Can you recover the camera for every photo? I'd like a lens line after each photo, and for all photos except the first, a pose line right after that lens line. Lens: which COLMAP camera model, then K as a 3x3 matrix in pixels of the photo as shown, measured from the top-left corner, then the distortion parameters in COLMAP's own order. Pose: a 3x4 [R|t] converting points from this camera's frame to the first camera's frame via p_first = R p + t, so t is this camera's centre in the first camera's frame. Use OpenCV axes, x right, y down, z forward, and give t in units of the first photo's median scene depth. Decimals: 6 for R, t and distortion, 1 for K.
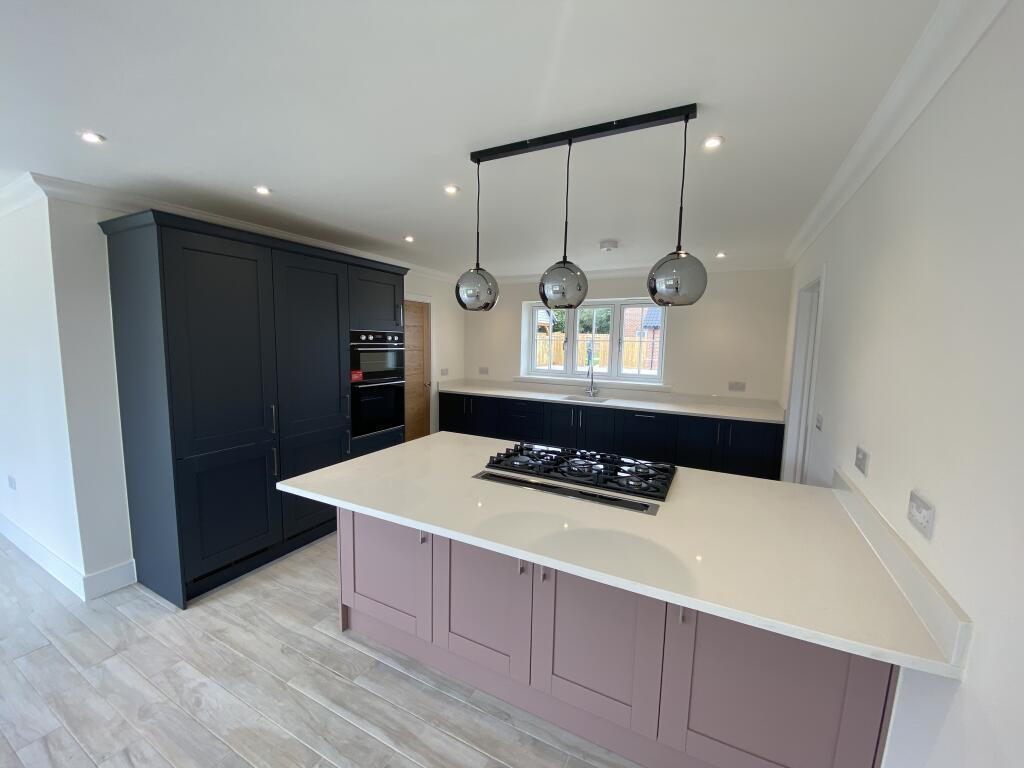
lens RADIAL K [[418.7, 0, 512.0], [0, 418.7, 384.0], [0, 0, 1]] dist [0.000336, -0.018100]
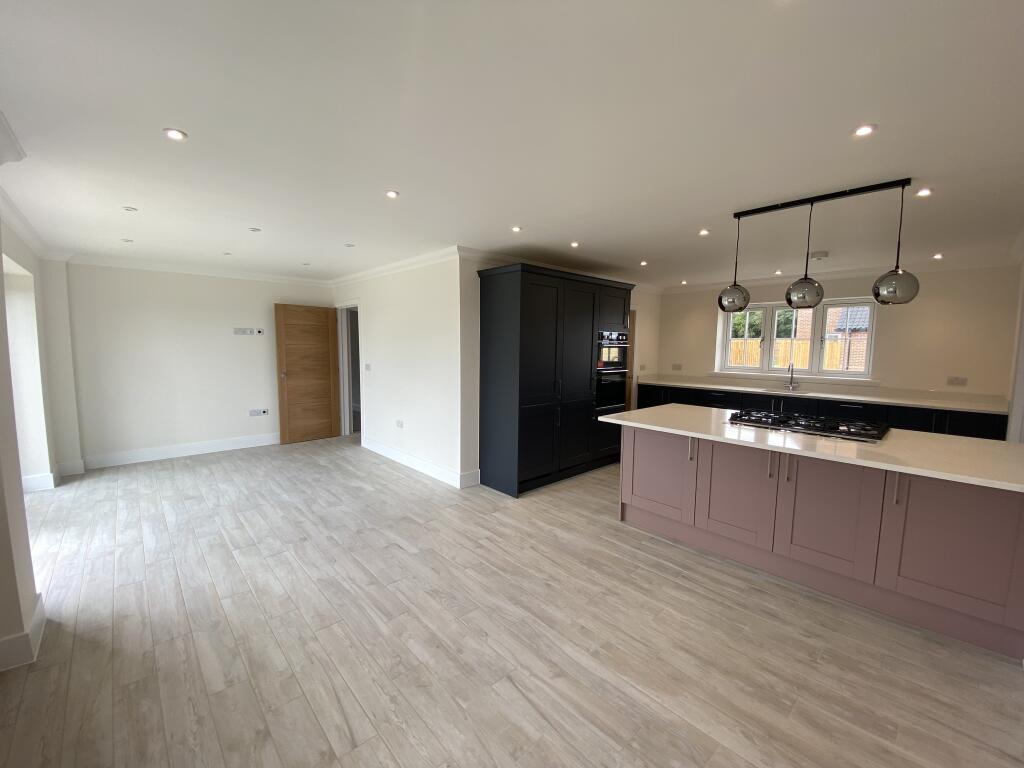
lens RADIAL K [[421.0, 0, 496.3], [0, 421.0, 385.5], [0, 0, 1]] dist [0.011725, -0.018542]
pose [[0.932842, 0.022051, -0.359611, -0.278910], [-0.028639, 0.999505, -0.013001, 0.118102], [0.359146, 0.022427, 0.933012, -0.644270]]
